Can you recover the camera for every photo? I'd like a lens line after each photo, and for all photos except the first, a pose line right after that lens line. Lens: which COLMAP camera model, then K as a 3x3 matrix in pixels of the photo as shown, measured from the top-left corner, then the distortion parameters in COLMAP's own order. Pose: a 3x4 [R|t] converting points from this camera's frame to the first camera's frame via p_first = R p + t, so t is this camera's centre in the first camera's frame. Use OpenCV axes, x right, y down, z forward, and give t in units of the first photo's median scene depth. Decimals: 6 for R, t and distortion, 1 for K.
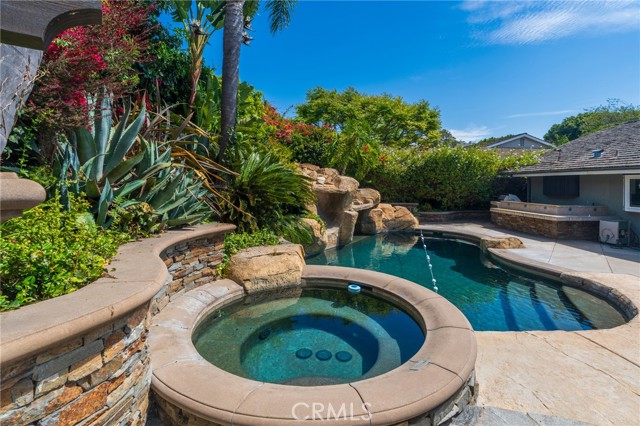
lens RADIAL K [[296.5, 0, 331.8], [0, 296.5, 187.0], [0, 0, 1]] dist [-0.000728, -0.000007]
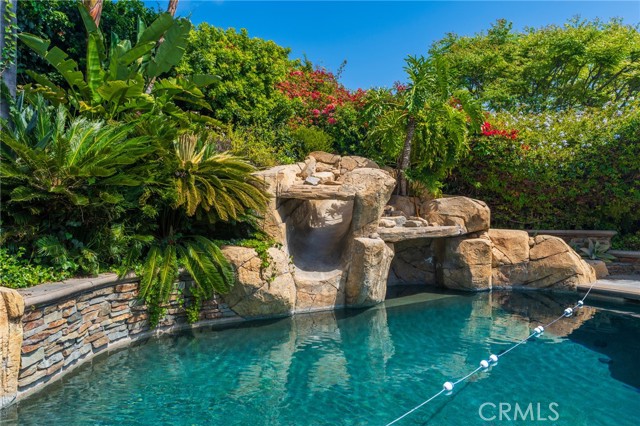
lens RADIAL K [[422.6, 0, 319.6], [0, 422.6, 213.4], [0, 0, 1]] dist [0.009720, 0.002151]
pose [[0.877637, -0.013814, -0.479127, 0.250974], [0.008876, 0.999882, -0.012569, 0.039025], [0.479244, 0.006778, 0.877655, 0.283334]]
